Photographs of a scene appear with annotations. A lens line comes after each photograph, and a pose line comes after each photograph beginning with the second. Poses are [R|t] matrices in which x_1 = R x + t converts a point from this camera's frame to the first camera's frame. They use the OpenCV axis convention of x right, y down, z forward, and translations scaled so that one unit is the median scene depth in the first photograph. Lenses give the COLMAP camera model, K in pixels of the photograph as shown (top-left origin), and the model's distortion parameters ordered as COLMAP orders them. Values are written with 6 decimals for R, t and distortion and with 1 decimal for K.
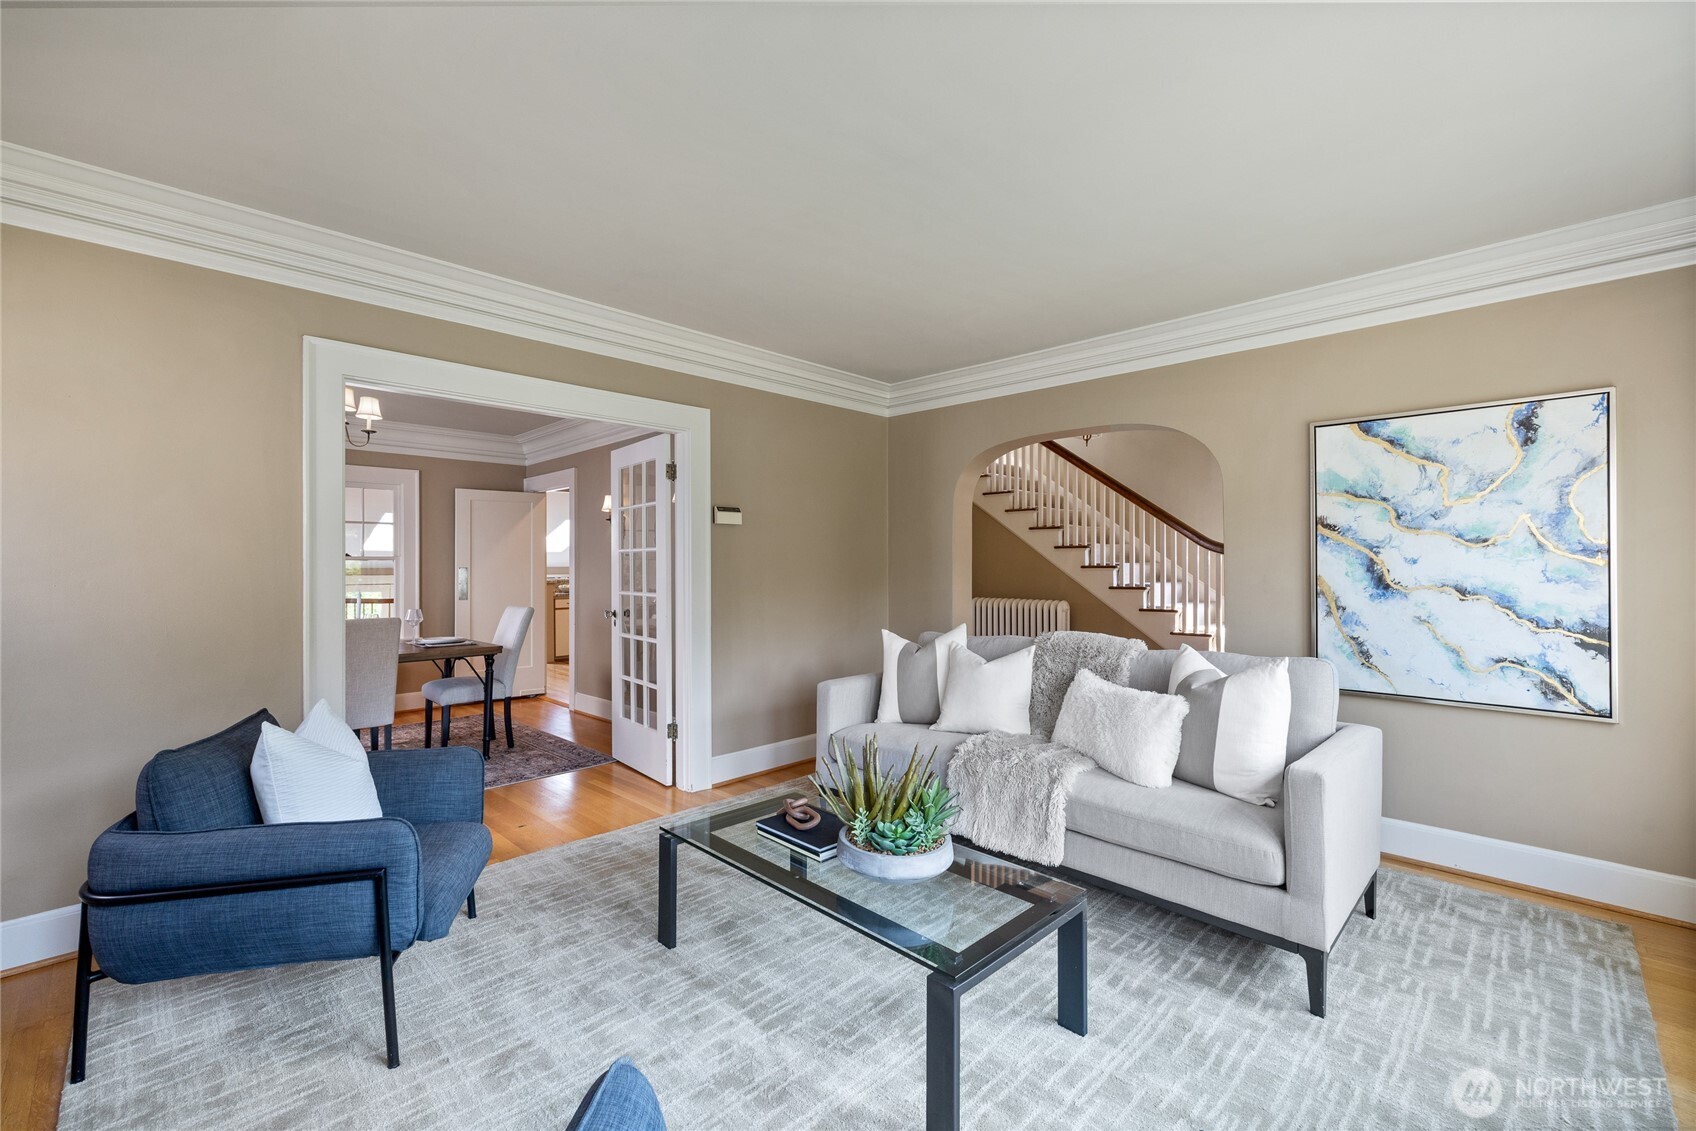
lens RADIAL K [[720.1, 0, 837.4], [0, 720.1, 562.9], [0, 0, 1]] dist [0.001104, -0.000221]
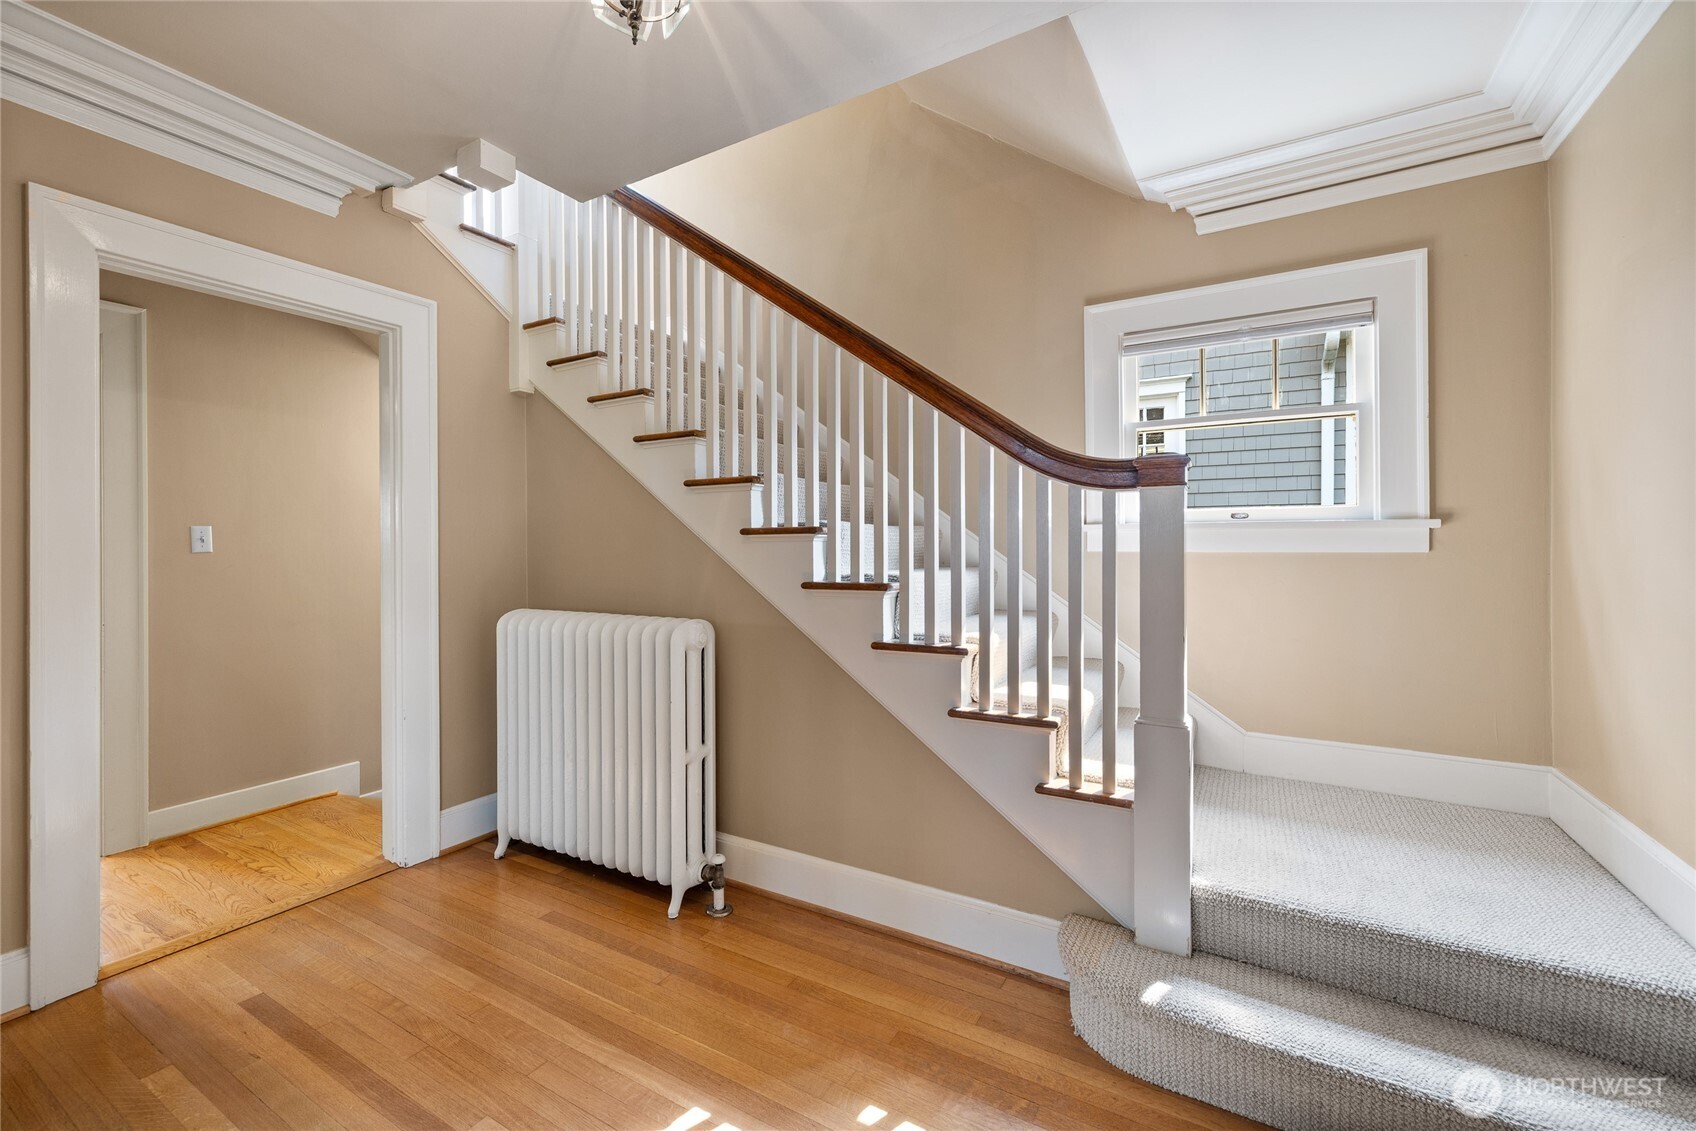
lens RADIAL K [[720.1, 0, 847.6], [0, 720.1, 557.7], [0, 0, 1]] dist [0.001104, -0.000221]
pose [[0.968923, -0.007146, 0.247260, 0.310363], [0.004250, 0.999916, 0.012246, 0.015572], [-0.247326, -0.010814, 0.968872, 0.635076]]
